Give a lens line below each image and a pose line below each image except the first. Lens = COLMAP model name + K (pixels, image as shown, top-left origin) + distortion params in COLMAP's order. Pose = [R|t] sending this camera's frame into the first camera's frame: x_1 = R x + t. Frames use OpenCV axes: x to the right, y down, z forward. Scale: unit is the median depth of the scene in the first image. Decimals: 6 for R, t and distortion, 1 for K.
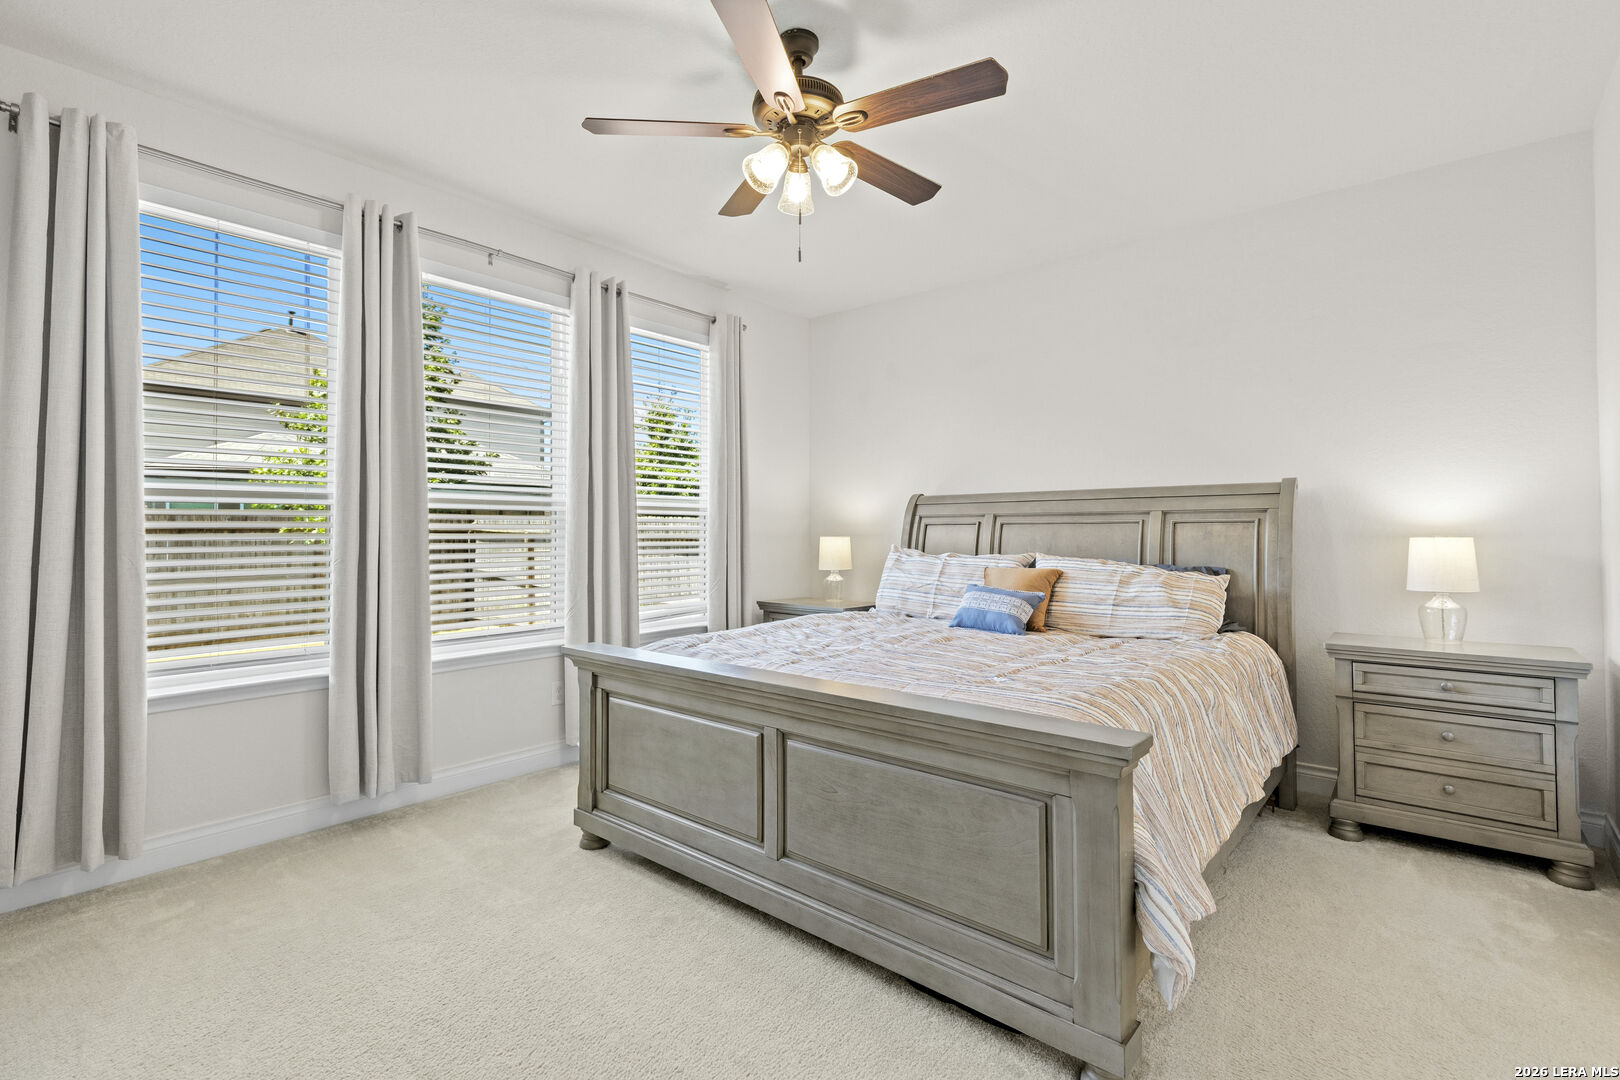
lens RADIAL K [[726.8, 0, 845.4], [0, 726.8, 530.8], [0, 0, 1]] dist [0.012189, -0.001480]
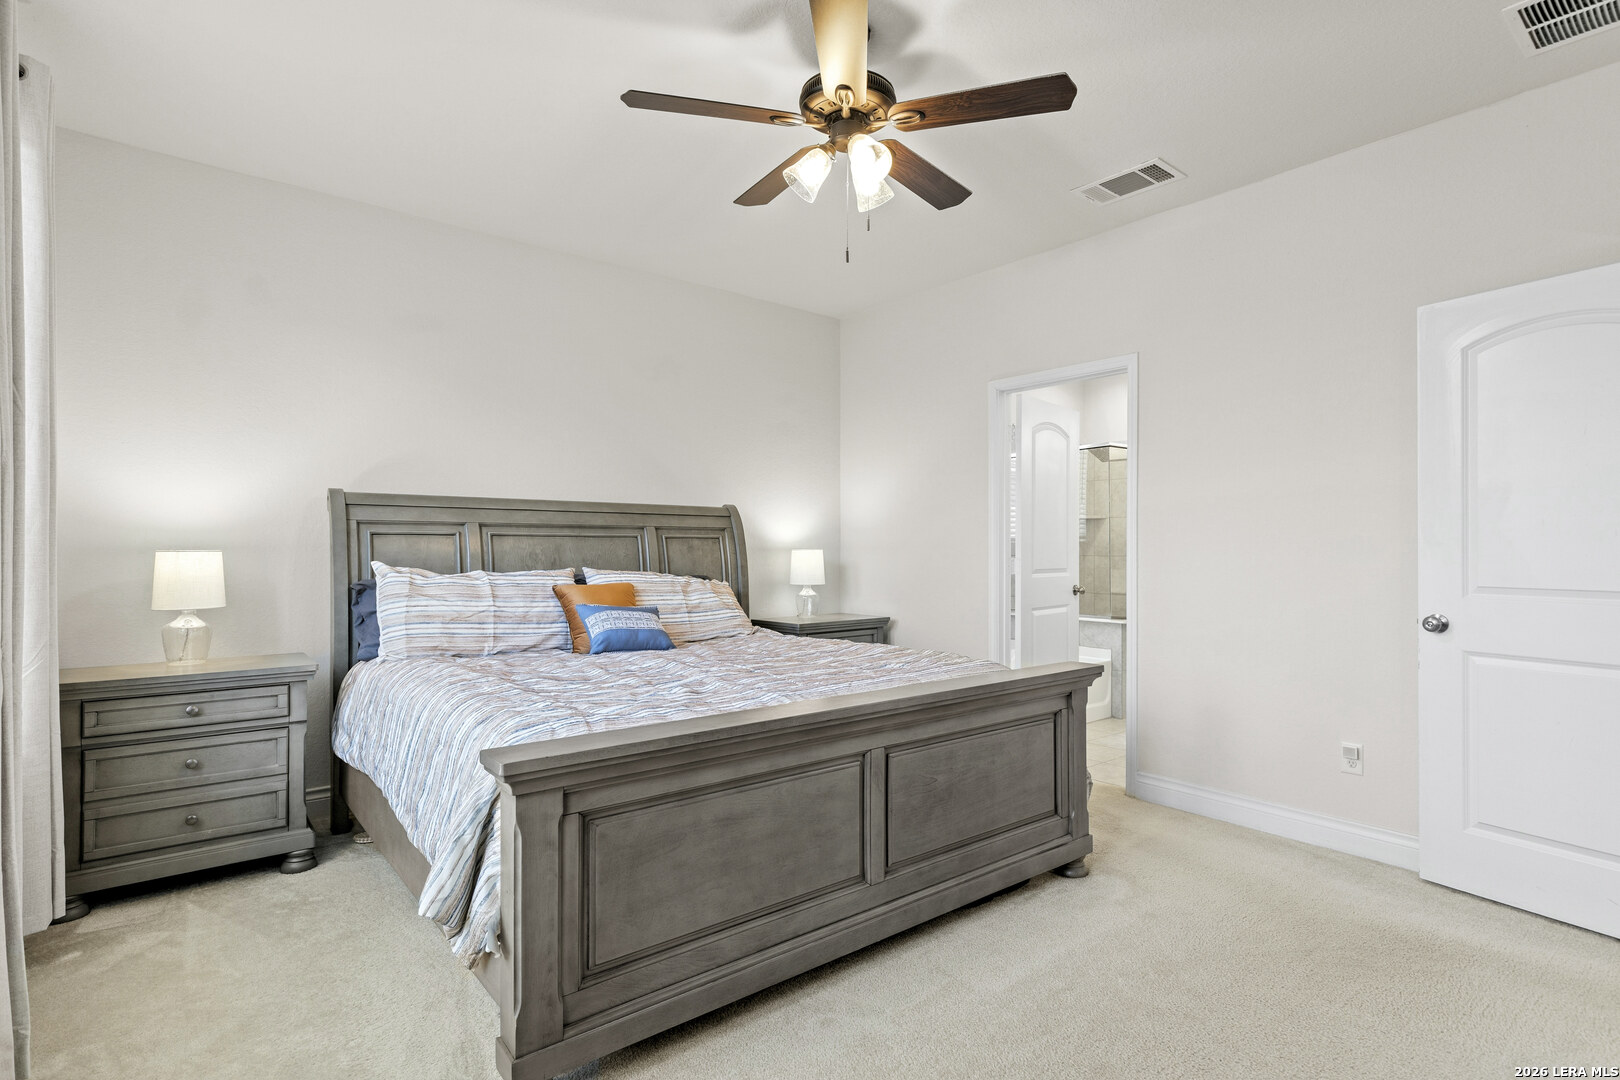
lens RADIAL K [[789.8, 0, 818.5], [0, 789.8, 536.2], [0, 0, 1]] dist [-0.002247, 0.001209]
pose [[0.215970, 0.017411, 0.976245, -0.713534], [-0.007212, 0.999842, -0.016236, 0.005025], [-0.976373, -0.003534, 0.216062, 0.531814]]
